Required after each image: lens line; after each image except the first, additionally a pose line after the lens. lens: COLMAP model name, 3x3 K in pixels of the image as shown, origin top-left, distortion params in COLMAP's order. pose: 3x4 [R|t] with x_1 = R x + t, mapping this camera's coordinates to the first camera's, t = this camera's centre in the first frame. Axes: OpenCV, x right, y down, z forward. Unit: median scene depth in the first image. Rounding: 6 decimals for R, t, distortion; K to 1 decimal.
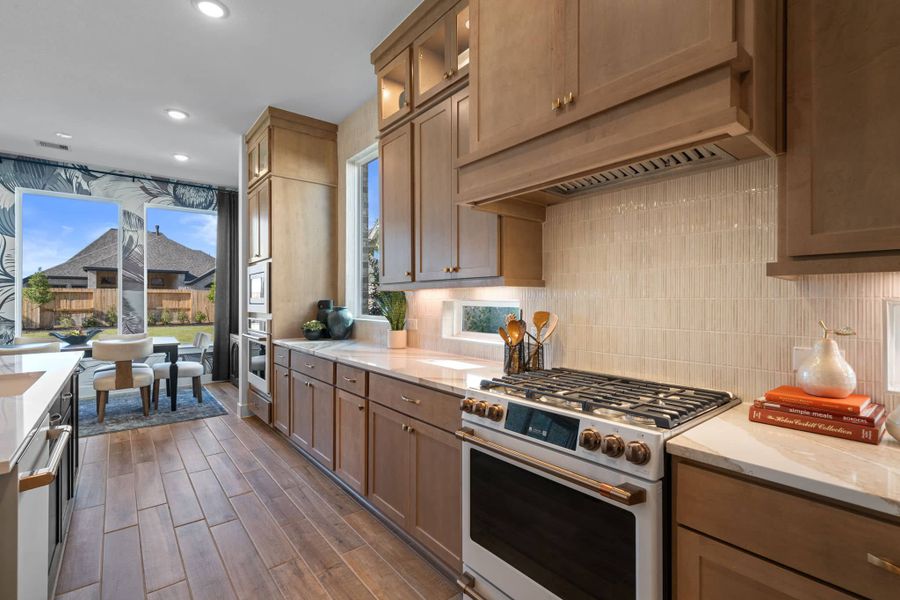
lens RADIAL K [[411.1, 0, 448.9], [0, 411.1, 301.8], [0, 0, 1]] dist [0.000612, 0.000623]
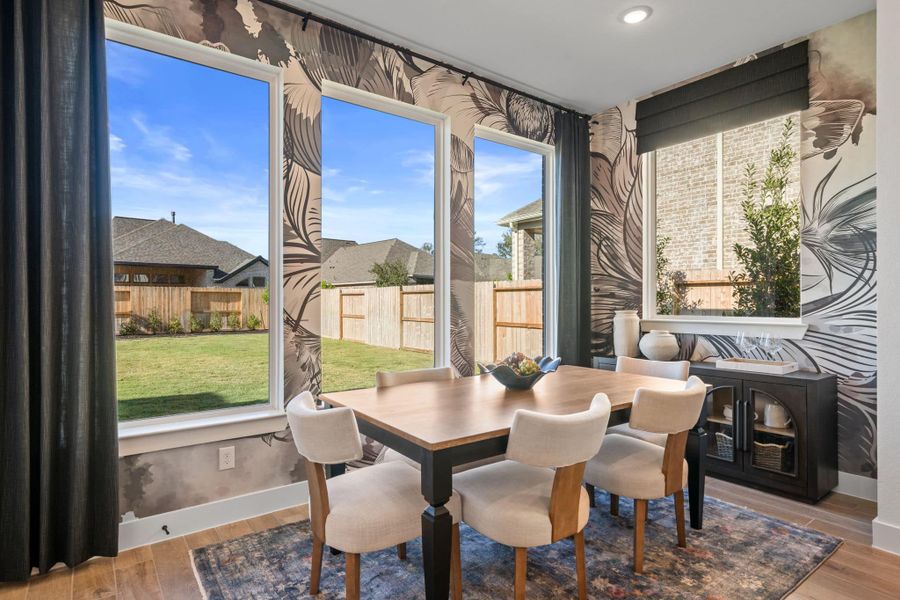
lens RADIAL K [[480.4, 0, 448.7], [0, 480.4, 305.9], [0, 0, 1]] dist [0.002694, 0.001490]
pose [[0.999154, 0.001171, -0.041098, -0.809745], [-0.001037, 0.999994, 0.003287, 0.005549], [0.041102, -0.003242, 0.999150, 0.372100]]
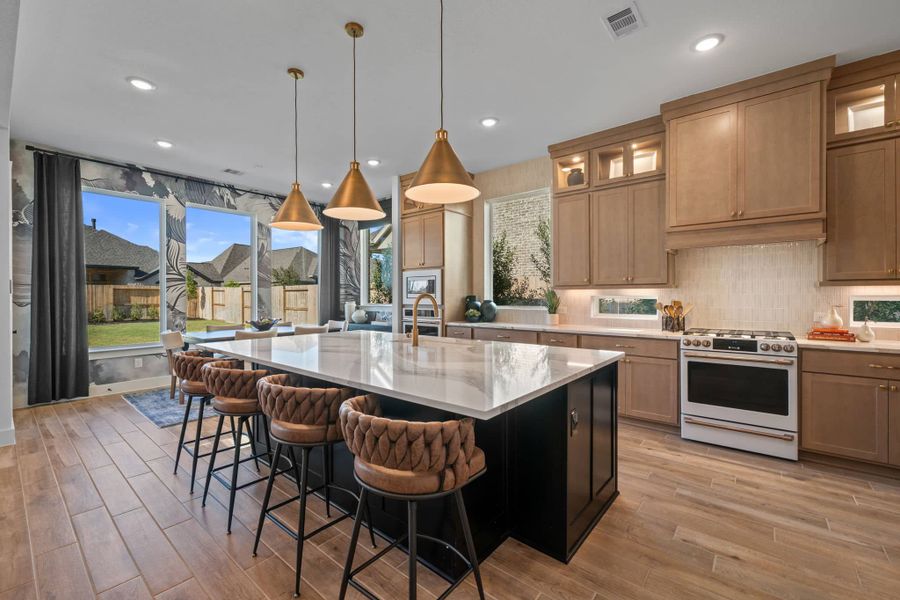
lens RADIAL K [[377.6, 0, 450.0], [0, 377.6, 300.0], [0, 0, 1]] dist [-0.002764, -0.000337]
pose [[0.980046, -0.002695, 0.198755, -0.480338], [0.001499, 0.999980, 0.006168, 0.002579], [-0.198767, -0.005747, 0.980030, -0.222241]]
